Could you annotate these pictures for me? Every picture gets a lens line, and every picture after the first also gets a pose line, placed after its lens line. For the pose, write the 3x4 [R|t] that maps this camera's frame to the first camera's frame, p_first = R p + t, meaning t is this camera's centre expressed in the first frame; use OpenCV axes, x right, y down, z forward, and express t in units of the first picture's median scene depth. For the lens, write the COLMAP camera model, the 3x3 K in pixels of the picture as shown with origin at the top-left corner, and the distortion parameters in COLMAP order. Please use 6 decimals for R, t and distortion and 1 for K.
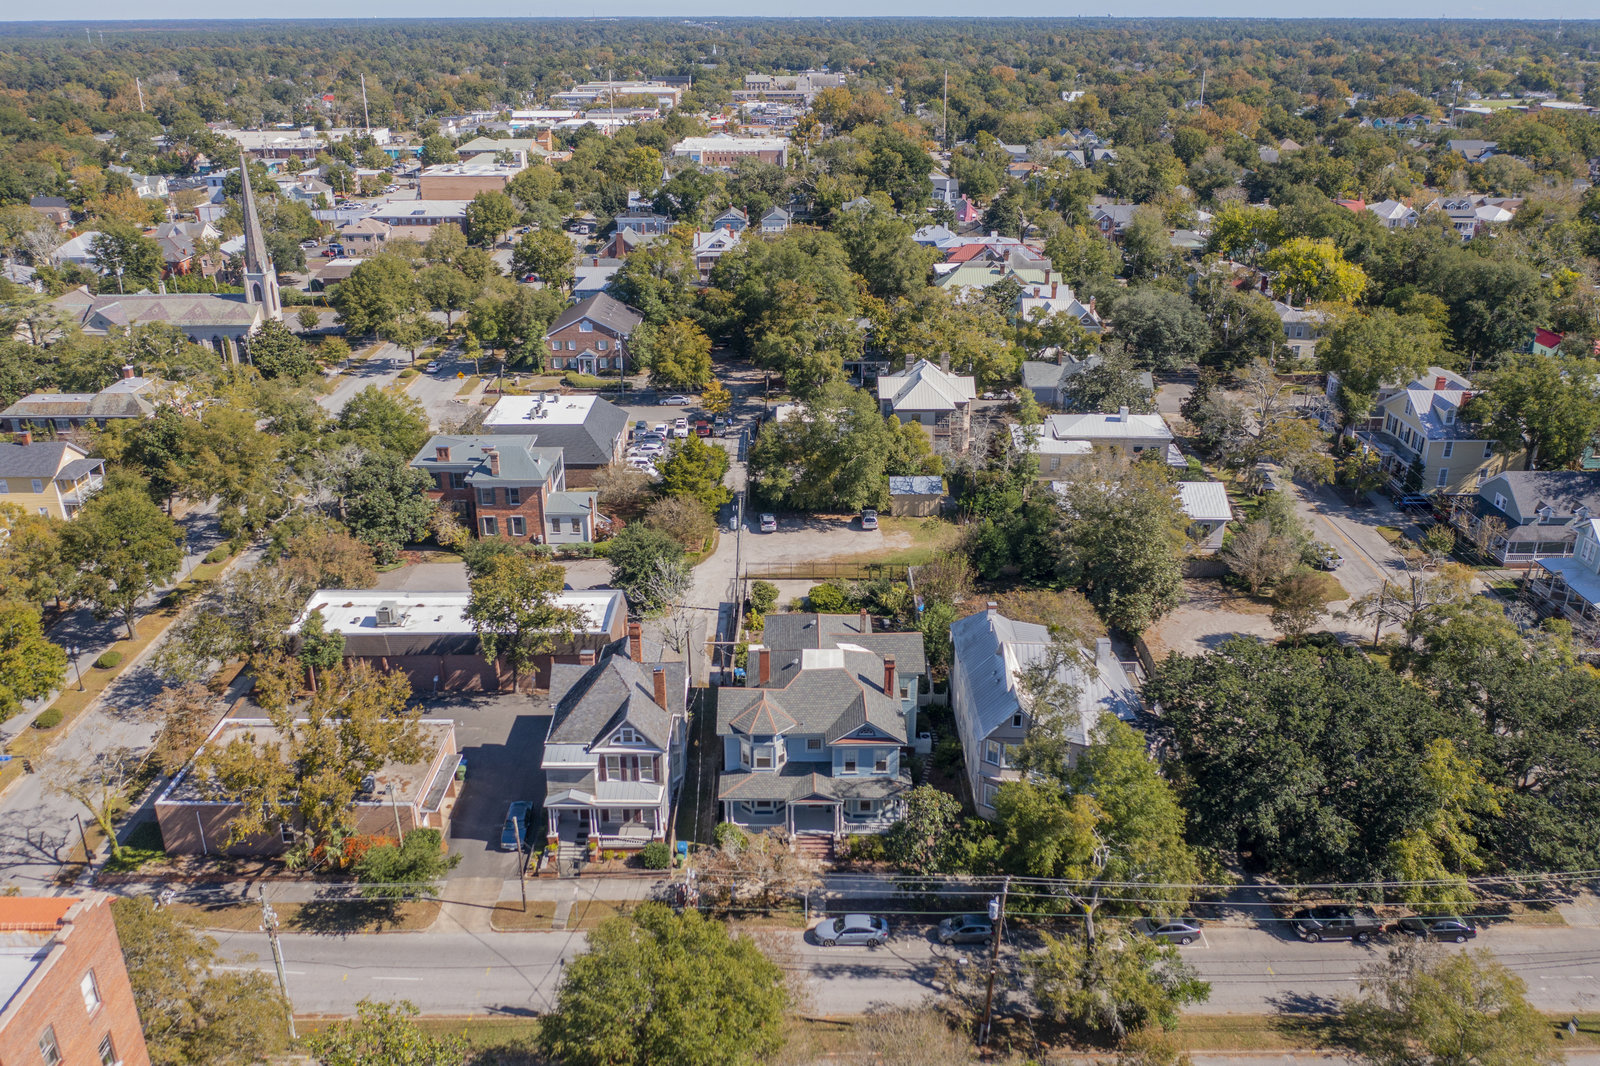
lens RADIAL K [[1279.2, 0, 796.2], [0, 1279.2, 532.2], [0, 0, 1]] dist [-0.009294, -0.002887]
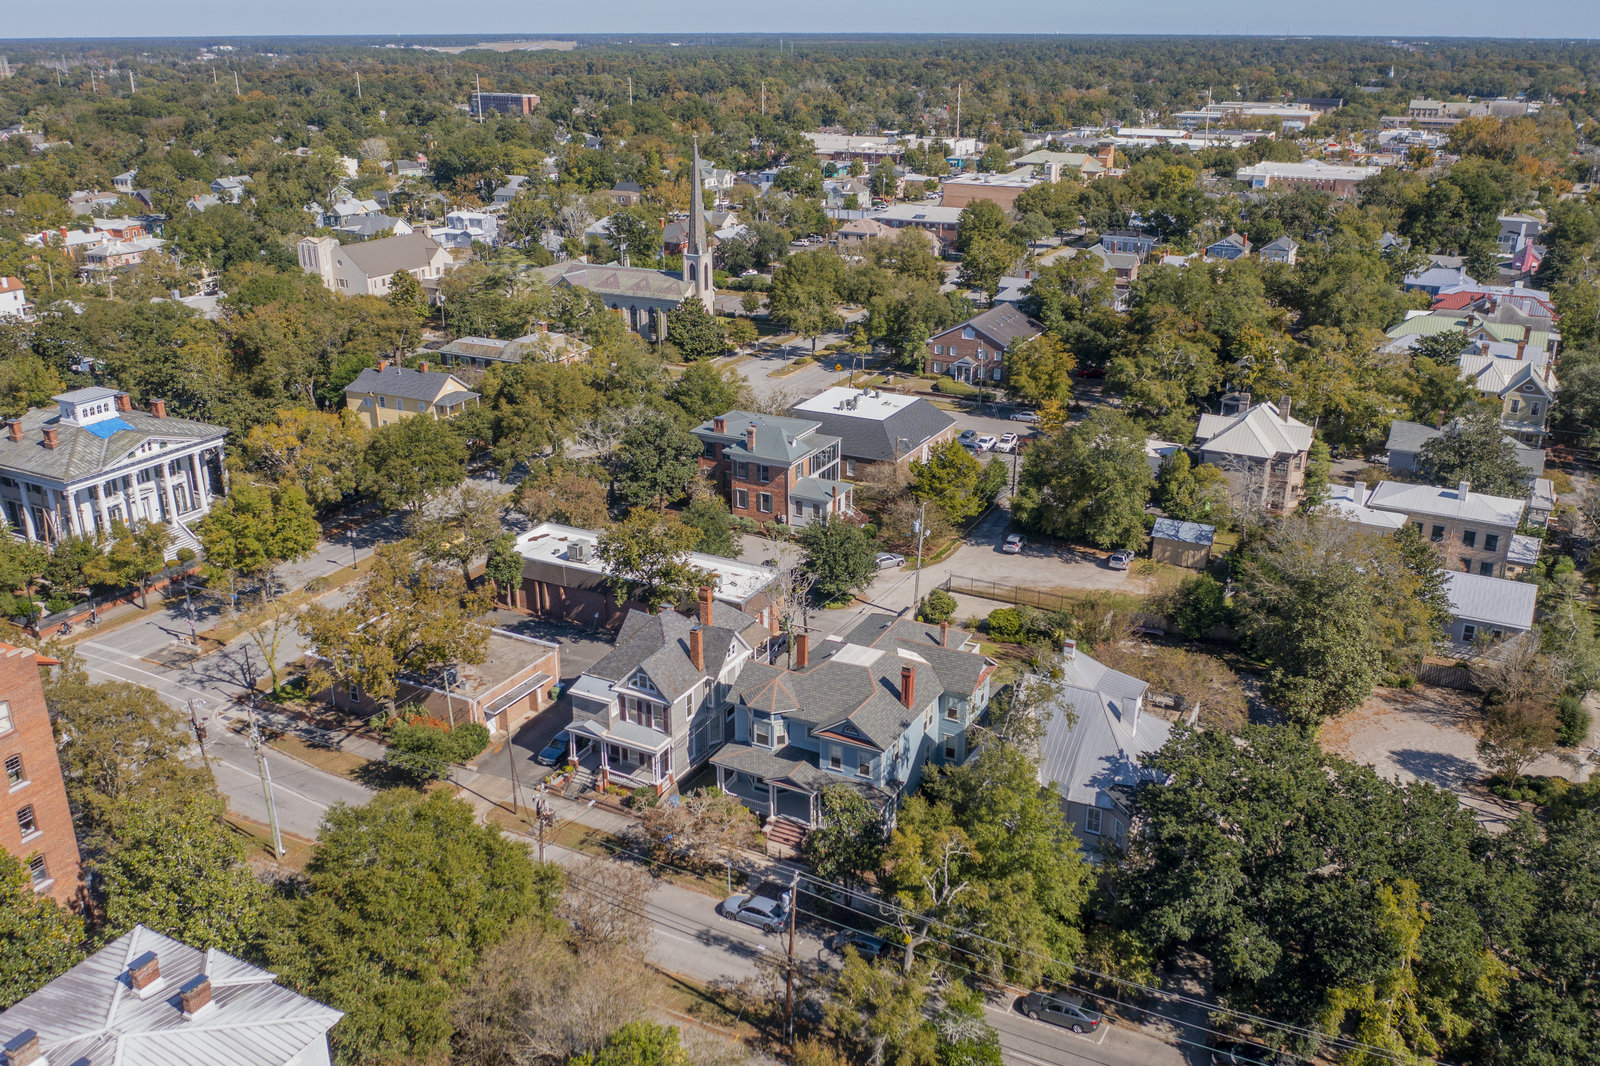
lens RADIAL K [[1354.4, 0, 795.6], [0, 1354.4, 535.4], [0, 0, 1]] dist [-0.023999, 0.010127]
pose [[0.885556, 0.165818, -0.433929, 0.282254], [-0.177918, 0.983961, 0.012910, 0.002636], [0.429110, 0.065771, 0.900855, 0.026628]]
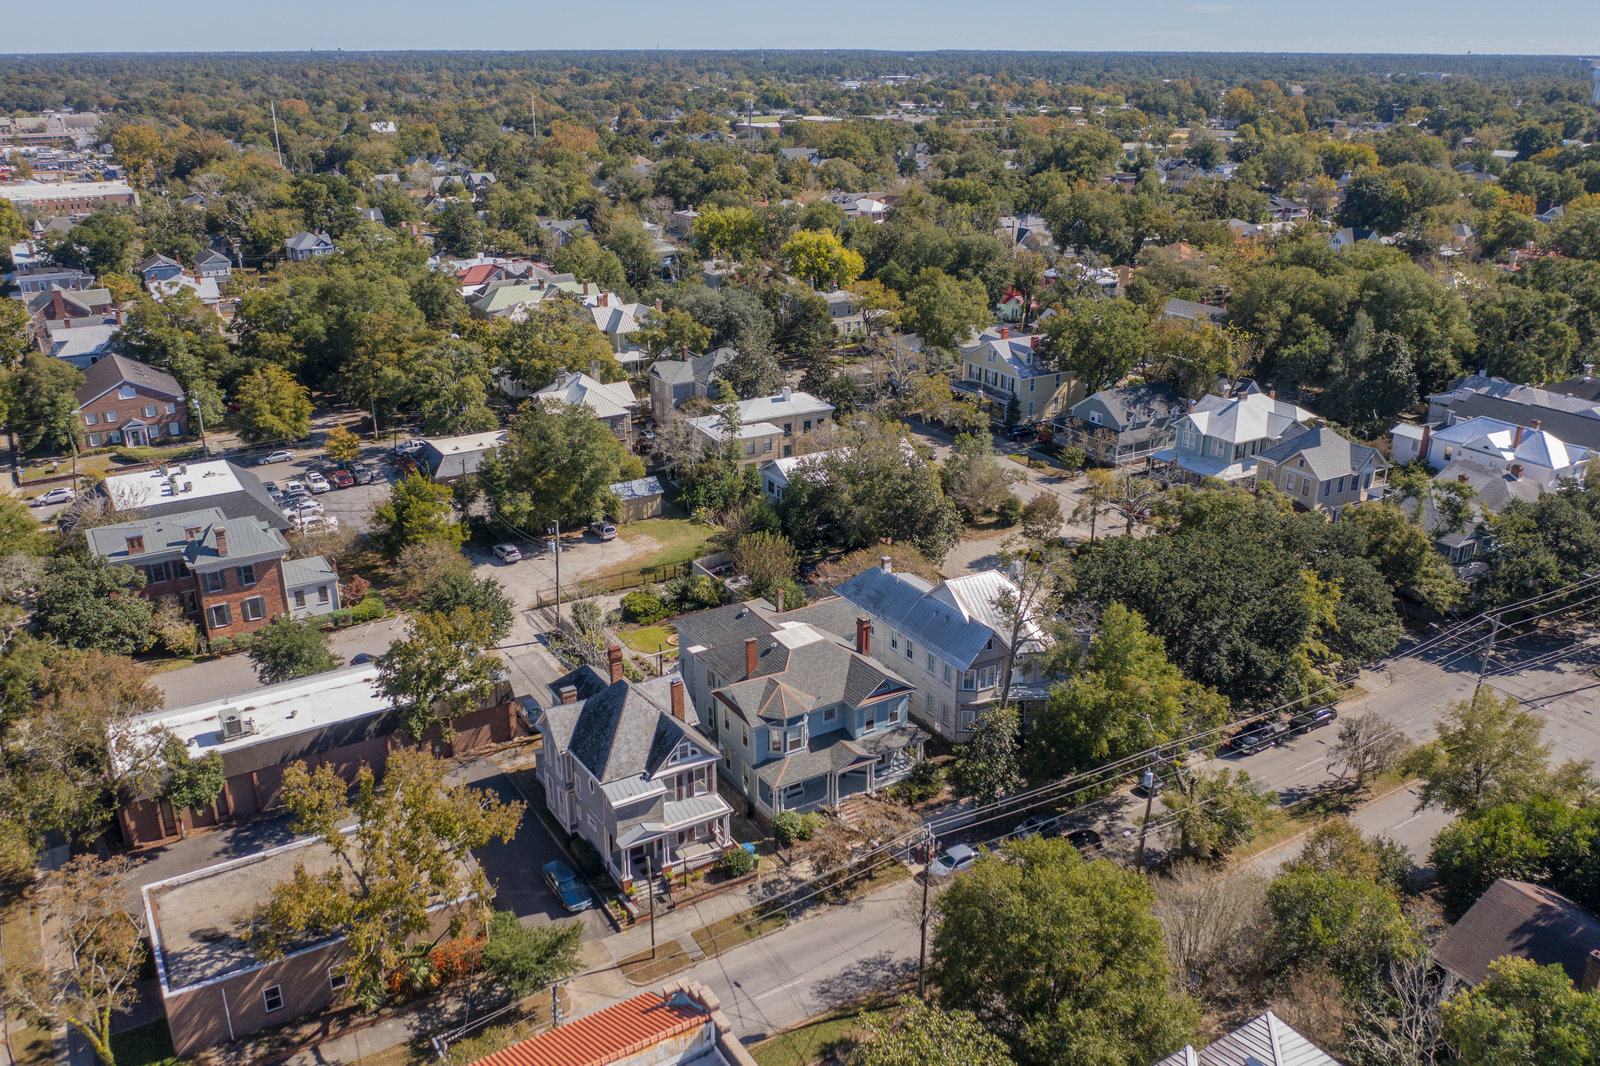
lens RADIAL K [[1279.2, 0, 785.5], [0, 1279.2, 530.6], [0, 0, 1]] dist [-0.009294, -0.002887]
pose [[0.853699, -0.185328, 0.486674, -0.321026], [0.197112, 0.979997, 0.027424, -0.009535], [-0.482022, 0.072518, 0.873153, 0.070610]]
